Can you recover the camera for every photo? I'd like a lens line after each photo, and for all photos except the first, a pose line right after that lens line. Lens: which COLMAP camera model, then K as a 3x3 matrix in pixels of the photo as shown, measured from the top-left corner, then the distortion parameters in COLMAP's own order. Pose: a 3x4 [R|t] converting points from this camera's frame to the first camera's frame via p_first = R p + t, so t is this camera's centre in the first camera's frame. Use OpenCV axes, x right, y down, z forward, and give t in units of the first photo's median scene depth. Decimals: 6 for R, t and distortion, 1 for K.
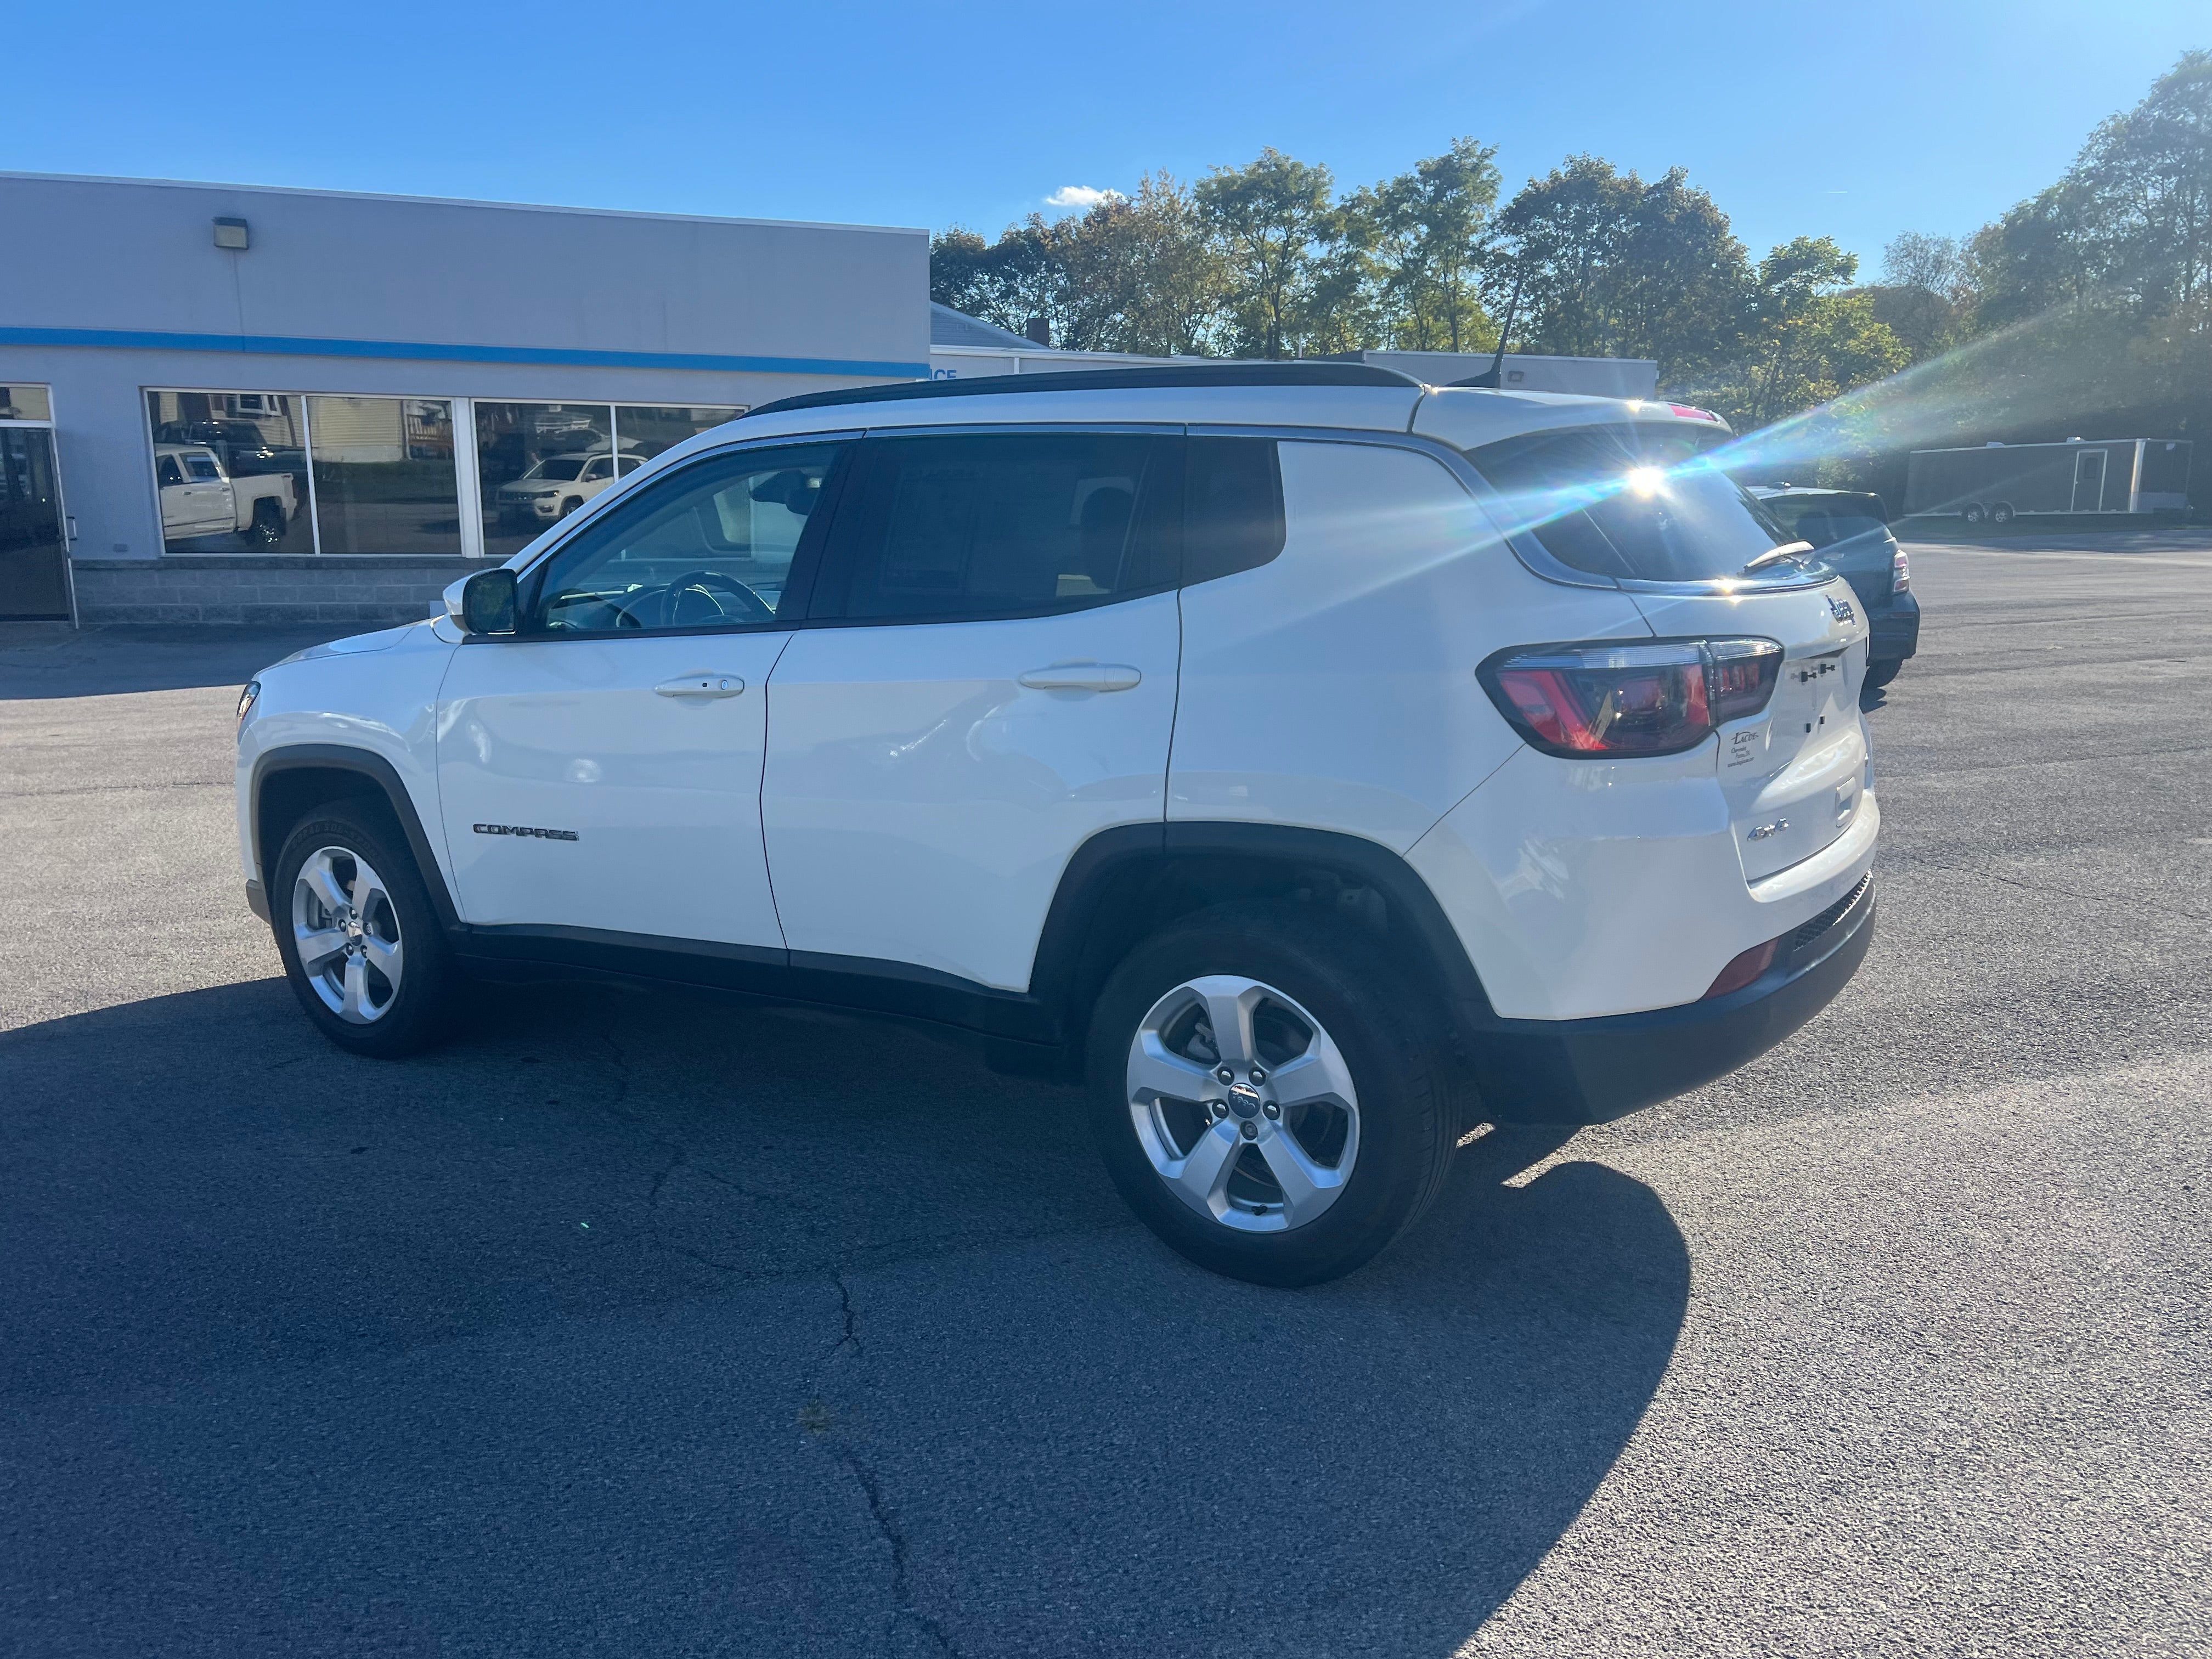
lens RADIAL K [[1648.6, 0, 1123.5], [0, 1648.6, 840.0], [0, 0, 1]] dist [0.048256, -0.048046]
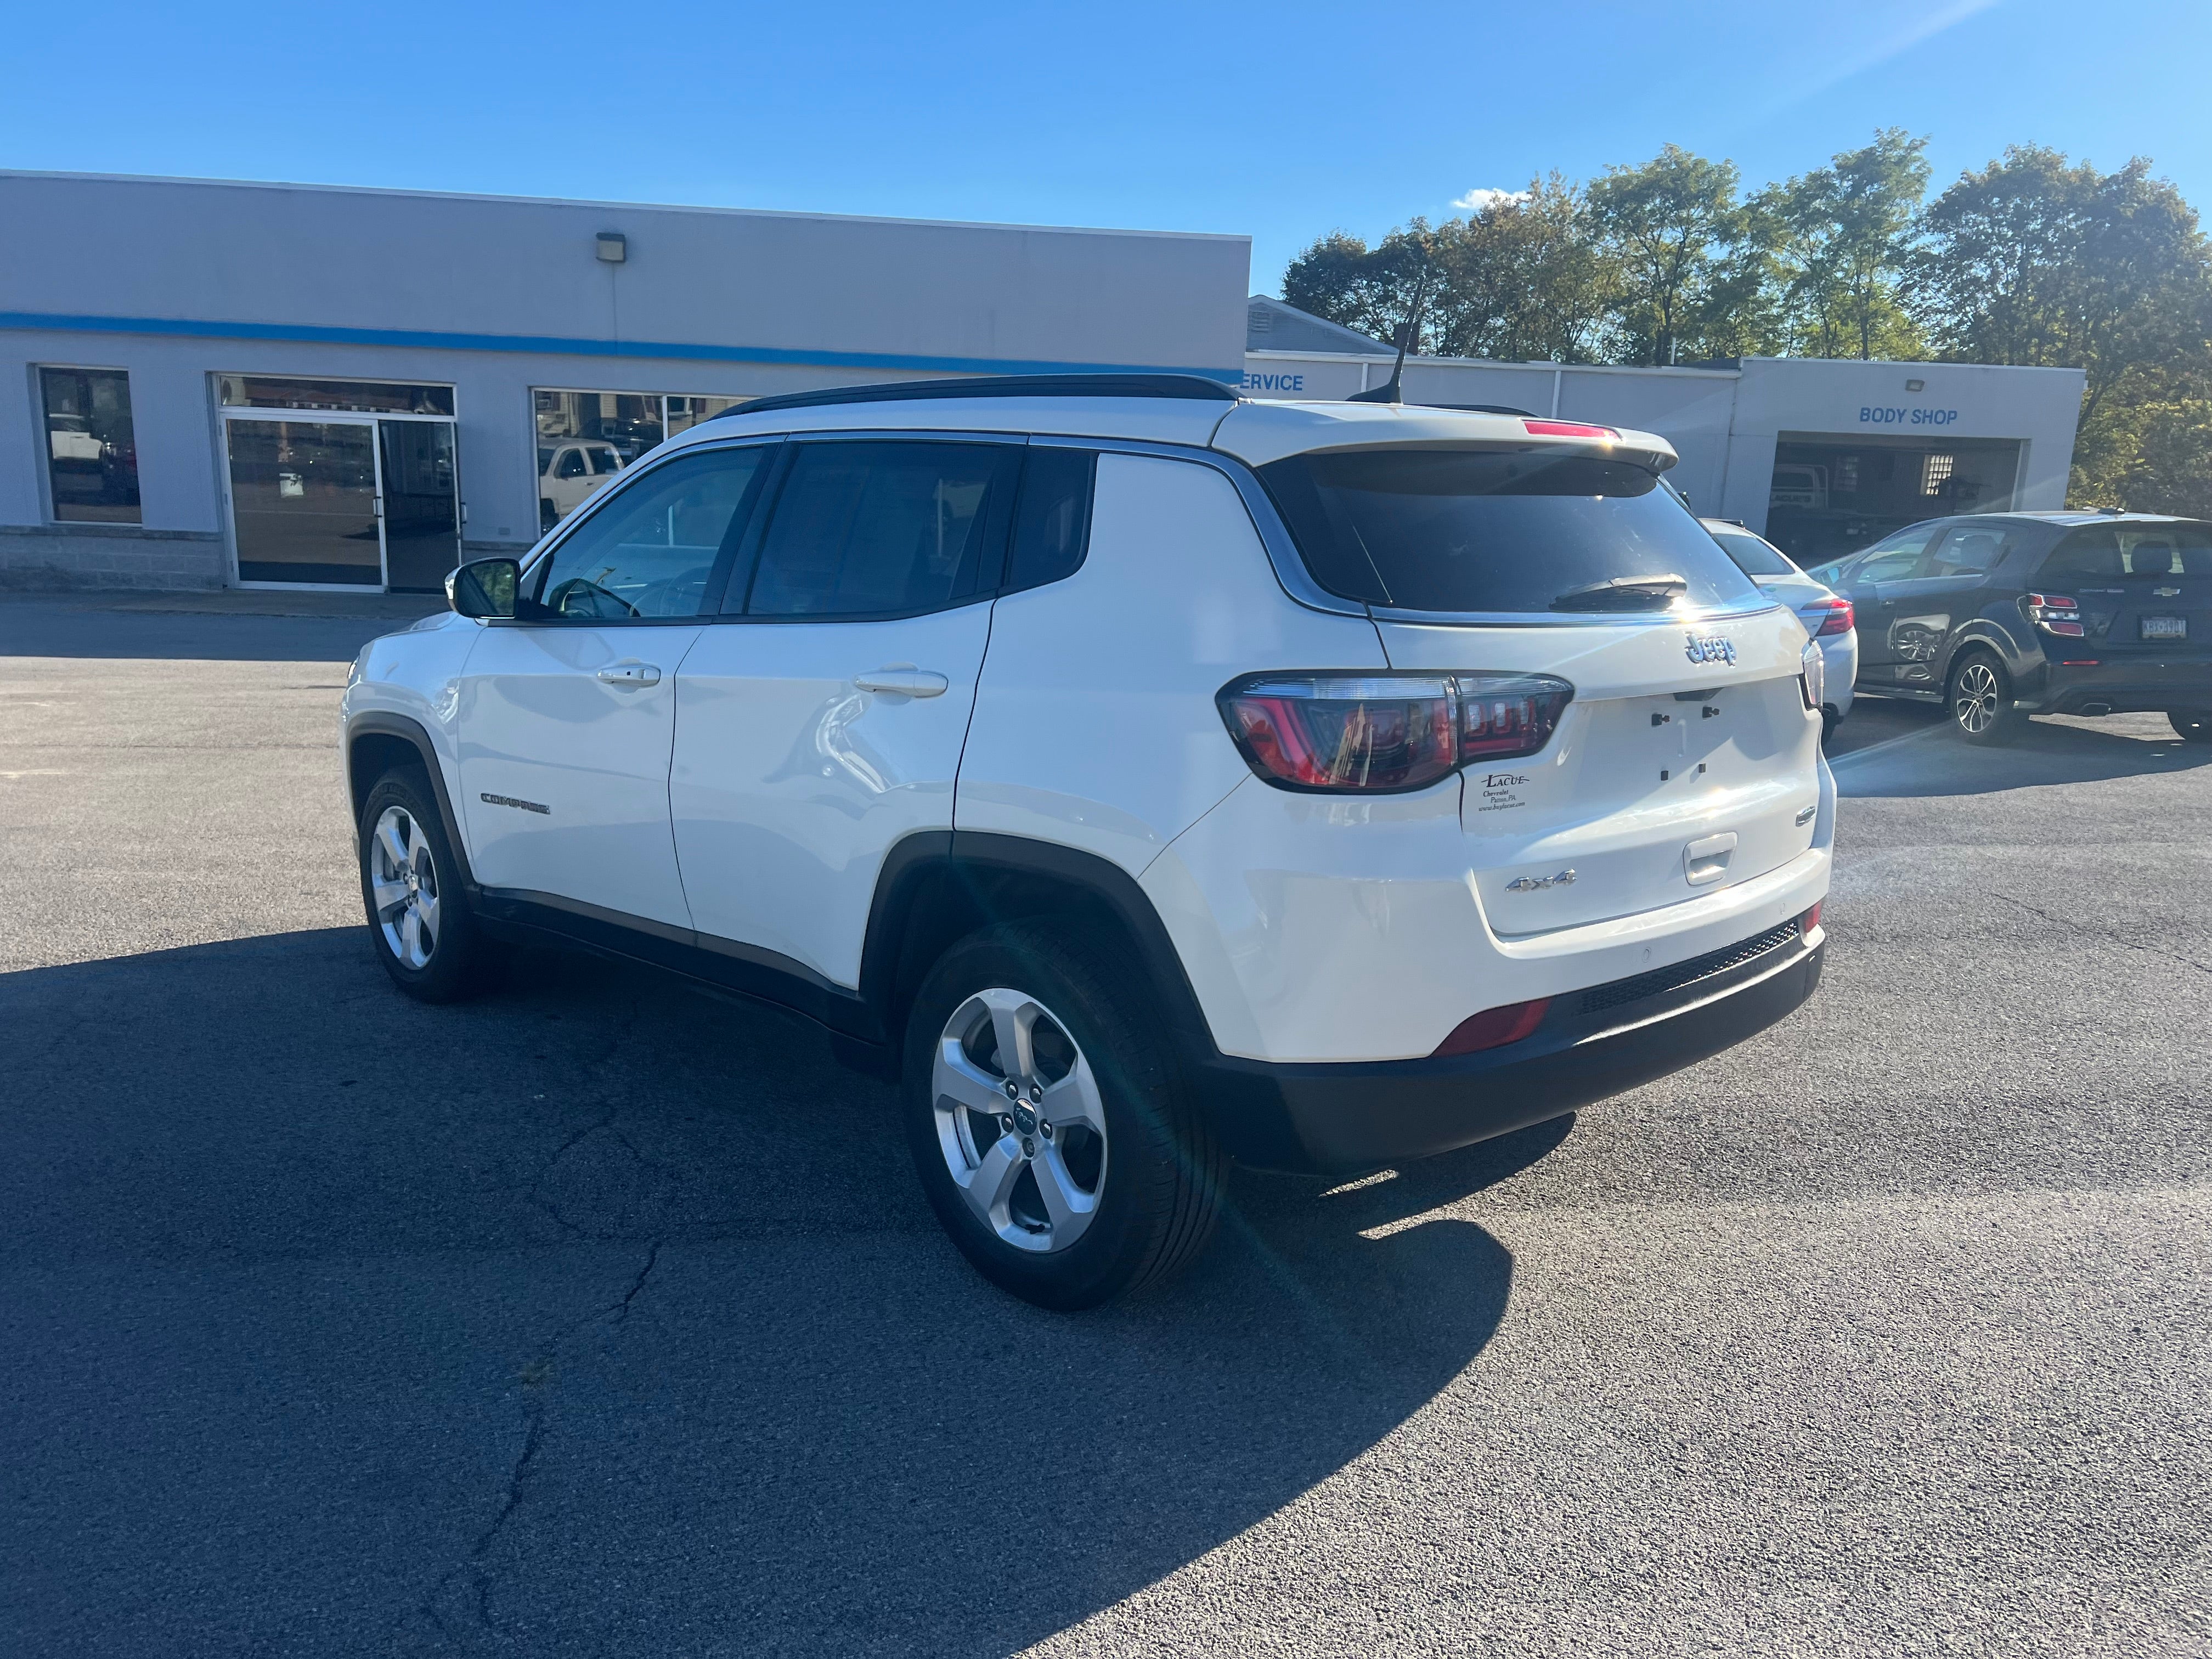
lens RADIAL K [[1648.6, 0, 1117.7], [0, 1648.6, 841.3], [0, 0, 1]] dist [0.048256, -0.048046]
pose [[0.975059, 0.067283, -0.211502, 0.262804], [-0.067755, 0.997689, 0.005022, -0.012706], [0.211351, 0.009434, 0.977365, 0.033441]]
